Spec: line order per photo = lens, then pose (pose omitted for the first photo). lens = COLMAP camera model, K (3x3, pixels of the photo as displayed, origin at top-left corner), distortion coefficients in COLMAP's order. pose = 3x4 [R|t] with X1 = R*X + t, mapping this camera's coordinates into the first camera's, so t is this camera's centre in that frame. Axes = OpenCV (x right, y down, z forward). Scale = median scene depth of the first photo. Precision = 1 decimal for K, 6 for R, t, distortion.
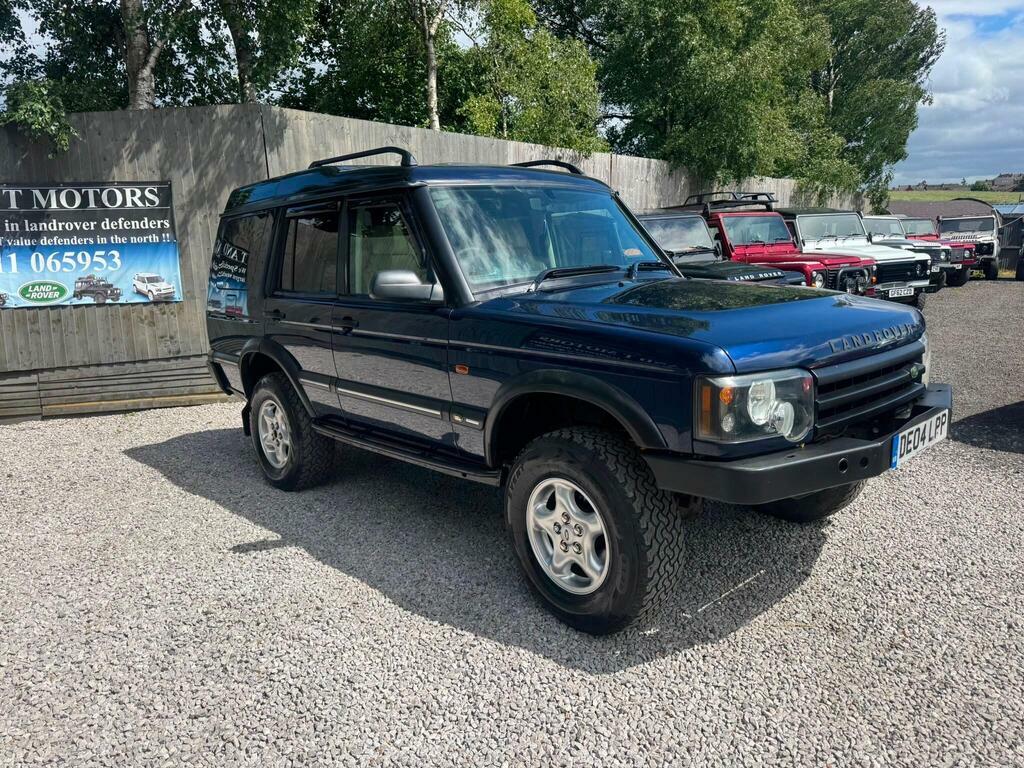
lens RADIAL K [[755.8, 0, 508.5], [0, 755.8, 379.6], [0, 0, 1]] dist [0.027465, -0.029988]
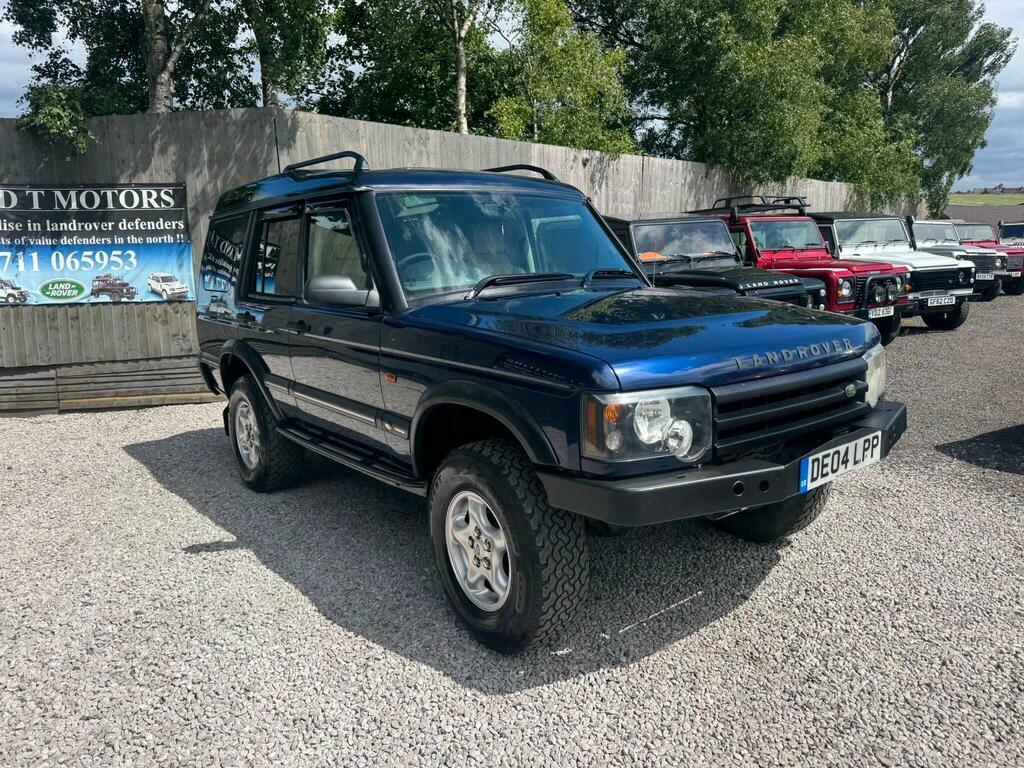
lens RADIAL K [[755.8, 0, 509.6], [0, 755.8, 381.7], [0, 0, 1]] dist [0.027465, -0.029988]
pose [[0.997653, 0.021119, -0.065130, 0.121116], [-0.021059, 0.999777, 0.001608, -0.009634], [0.065149, -0.000233, 0.997876, 0.018070]]
